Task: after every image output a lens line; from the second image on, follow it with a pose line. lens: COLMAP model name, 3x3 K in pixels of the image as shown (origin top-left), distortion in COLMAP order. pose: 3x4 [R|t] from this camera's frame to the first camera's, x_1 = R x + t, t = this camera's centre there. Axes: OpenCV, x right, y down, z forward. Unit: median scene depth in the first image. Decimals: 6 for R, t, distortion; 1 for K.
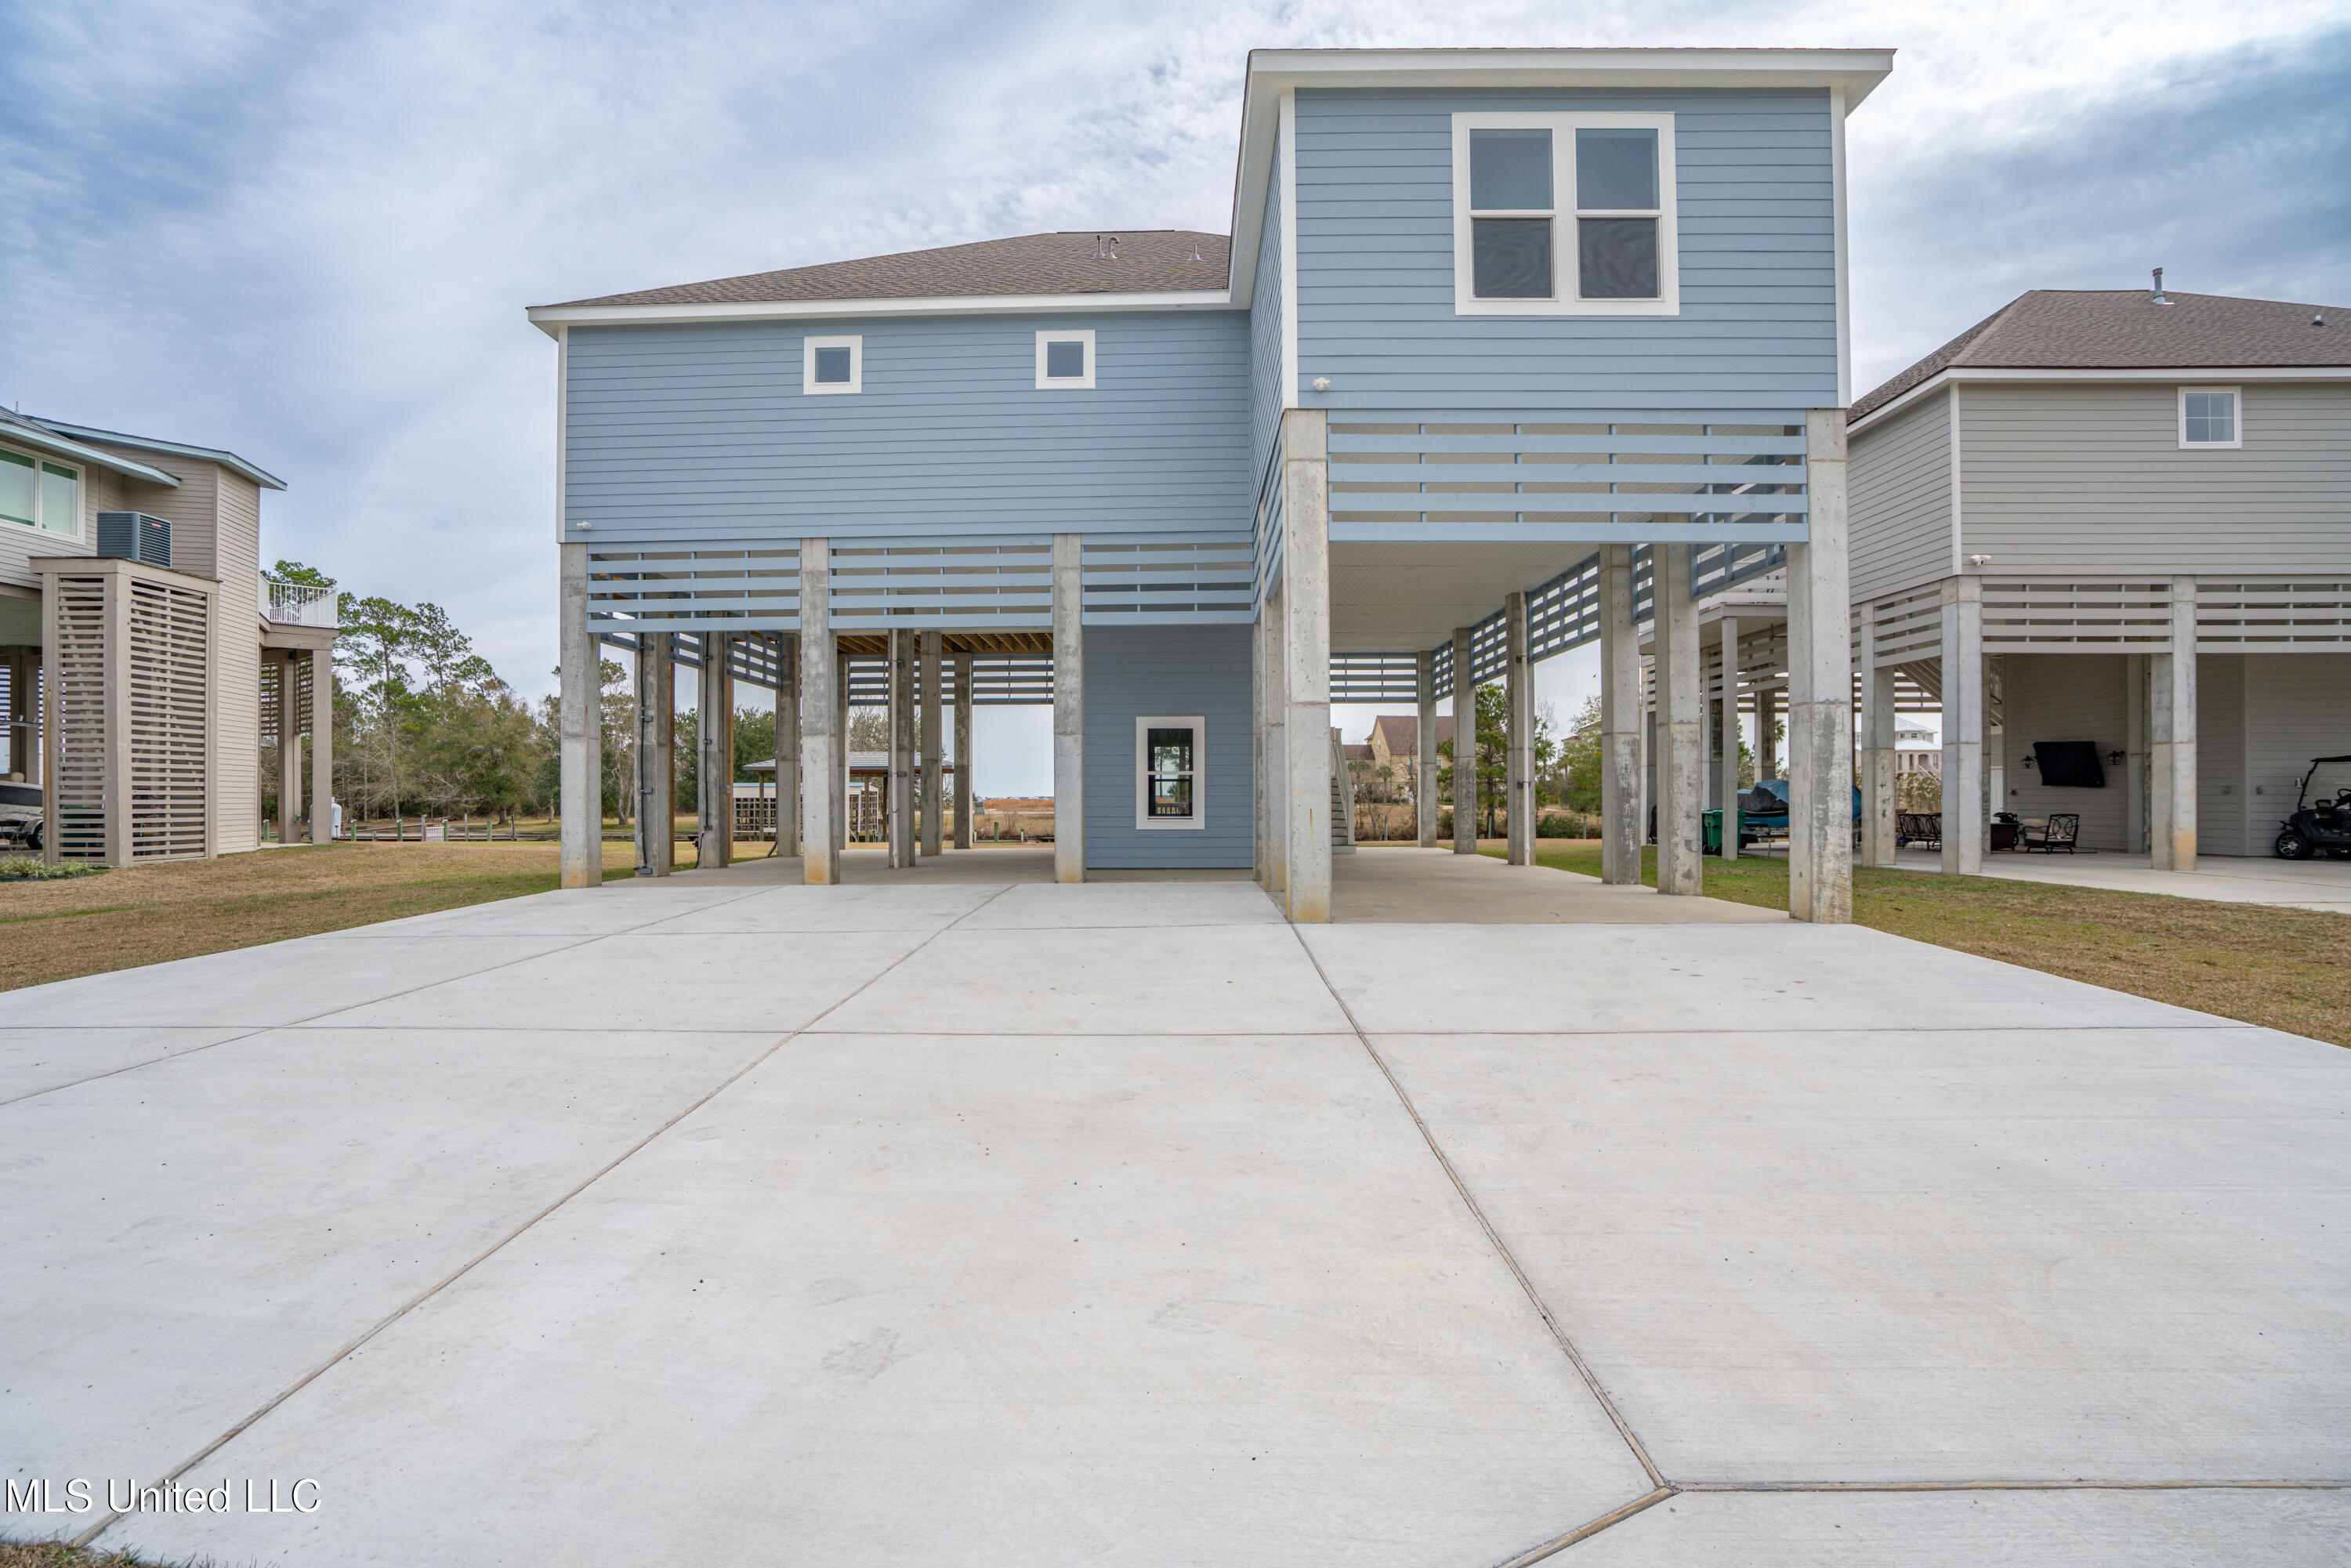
lens RADIAL K [[1070.0, 0, 1160.4], [0, 1070.0, 780.7], [0, 0, 1]] dist [-0.044121, 0.012900]
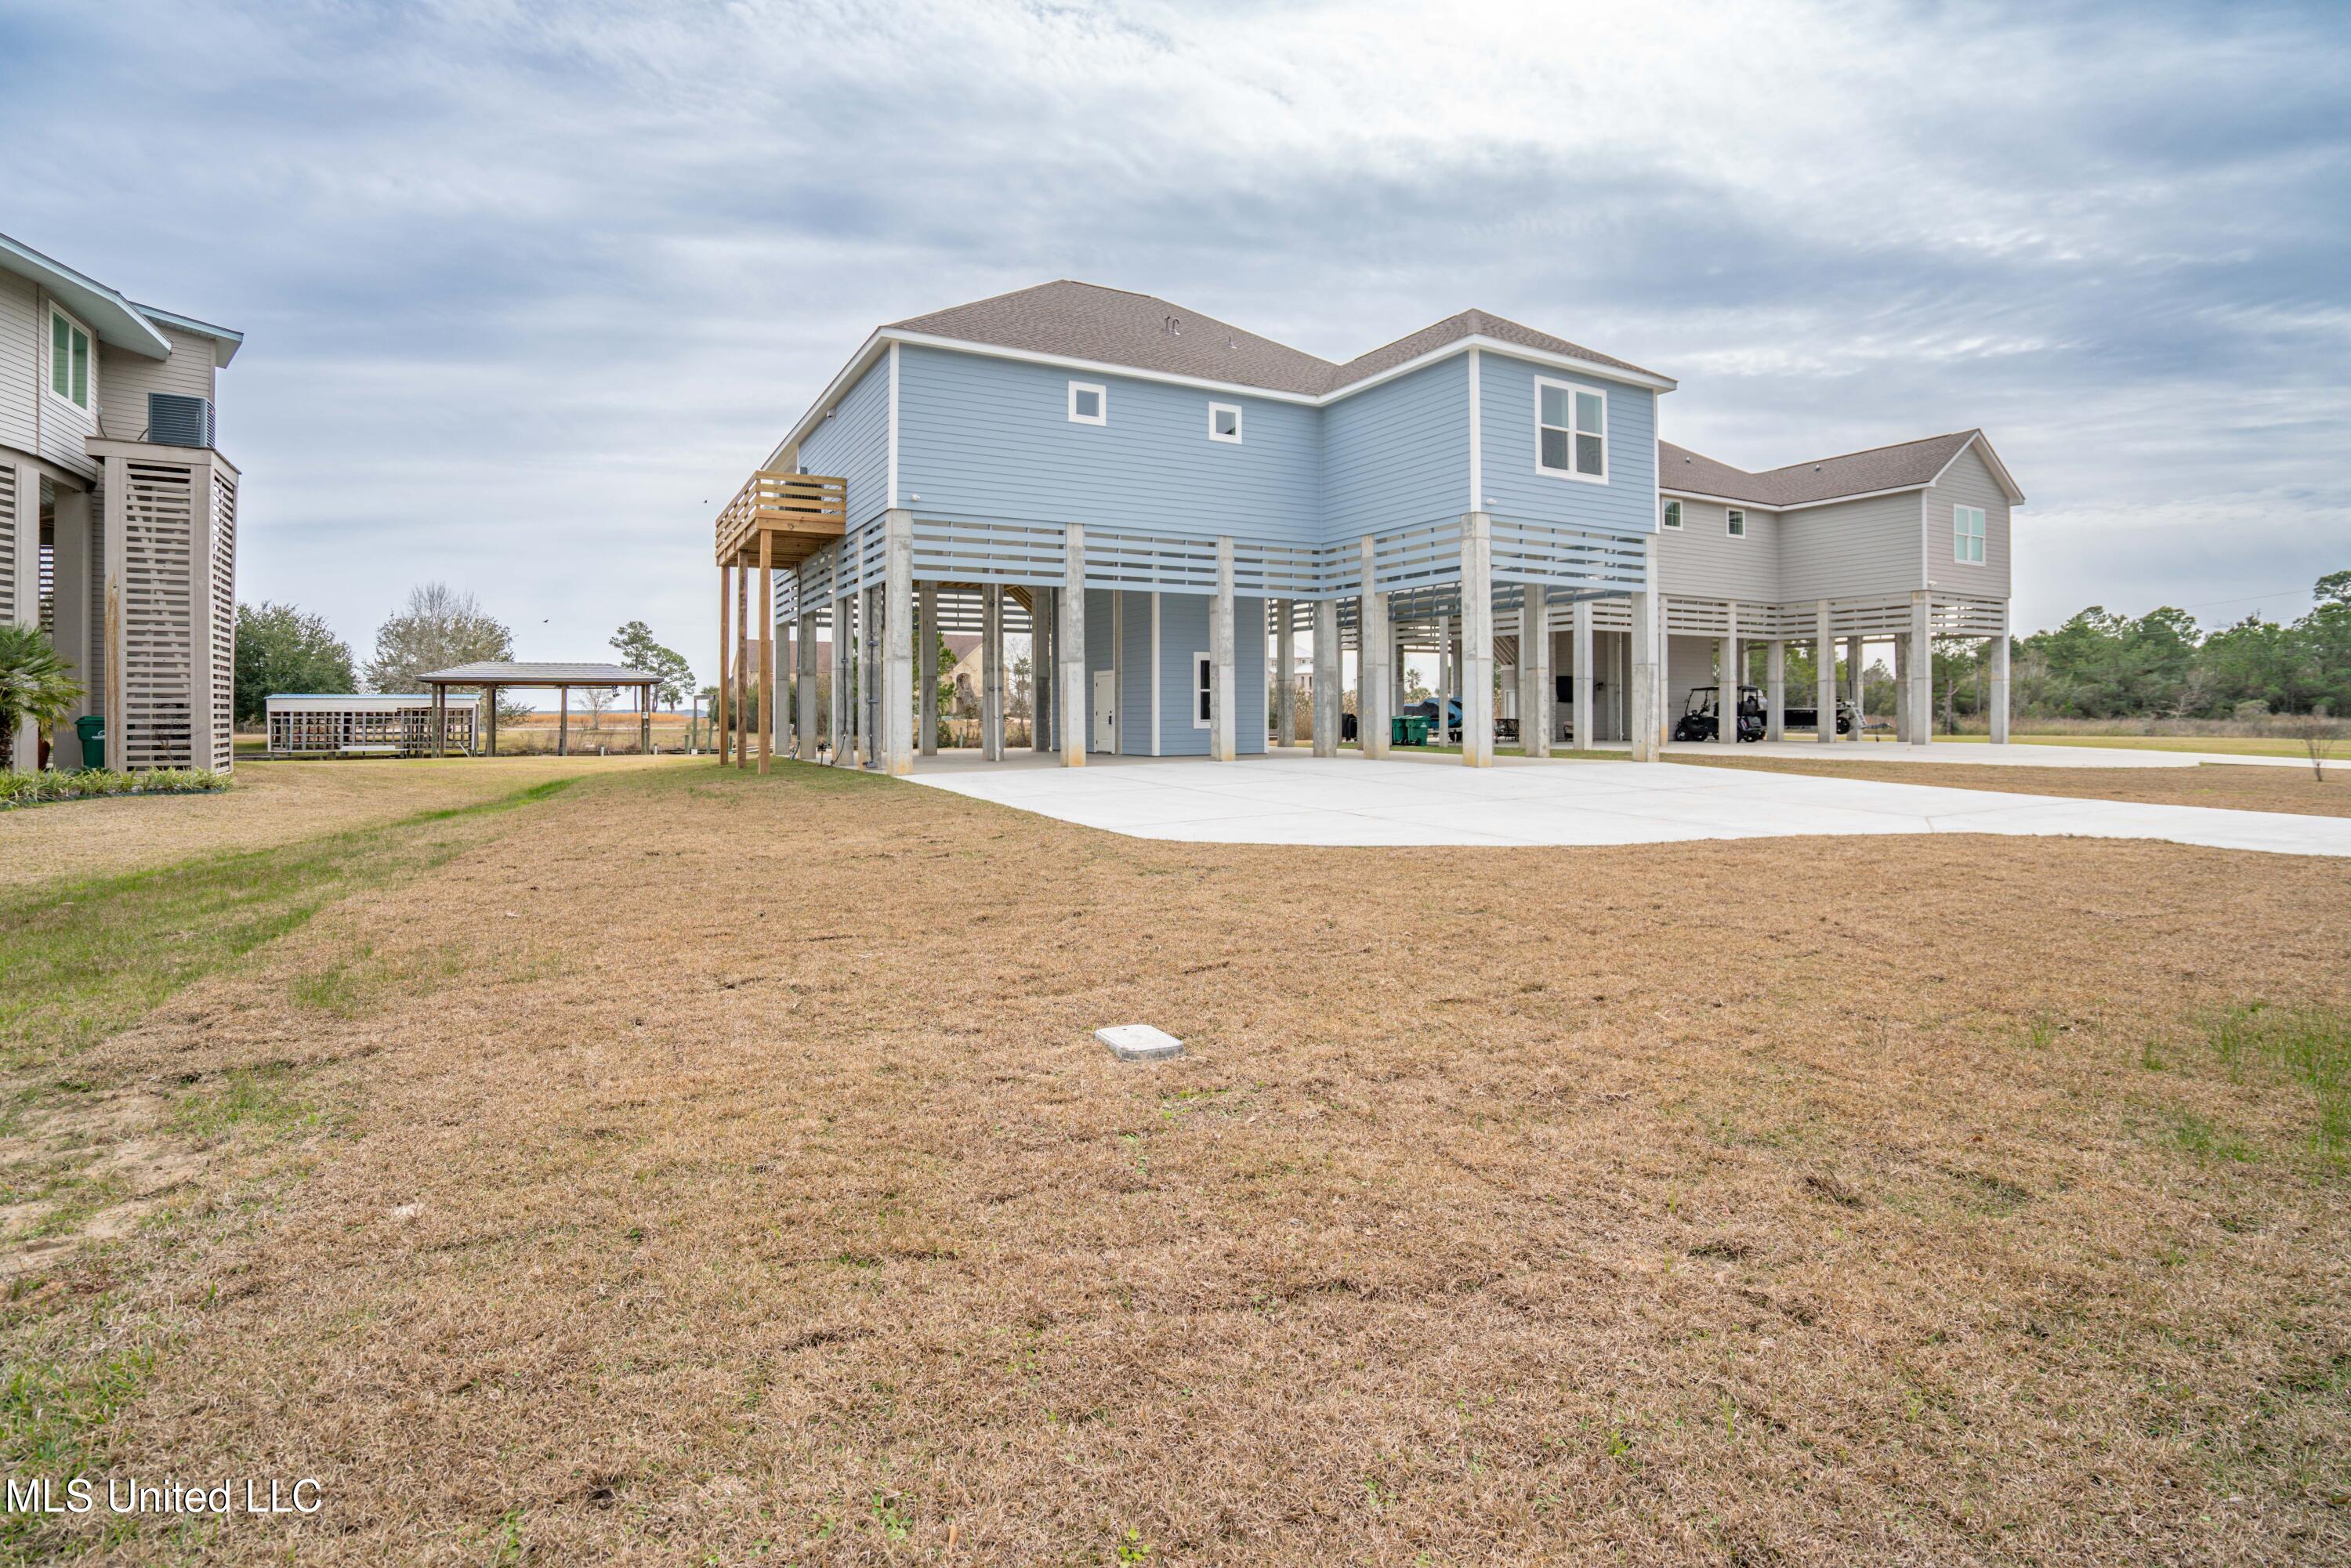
lens RADIAL K [[1070.0, 0, 1159.3], [0, 1070.0, 693.1], [0, 0, 1]] dist [-0.044121, 0.012900]
pose [[0.871984, 0.010286, 0.489427, -0.932500], [-0.010156, 0.999944, -0.002920, 0.002376], [-0.489430, -0.002424, 0.872039, -0.309080]]
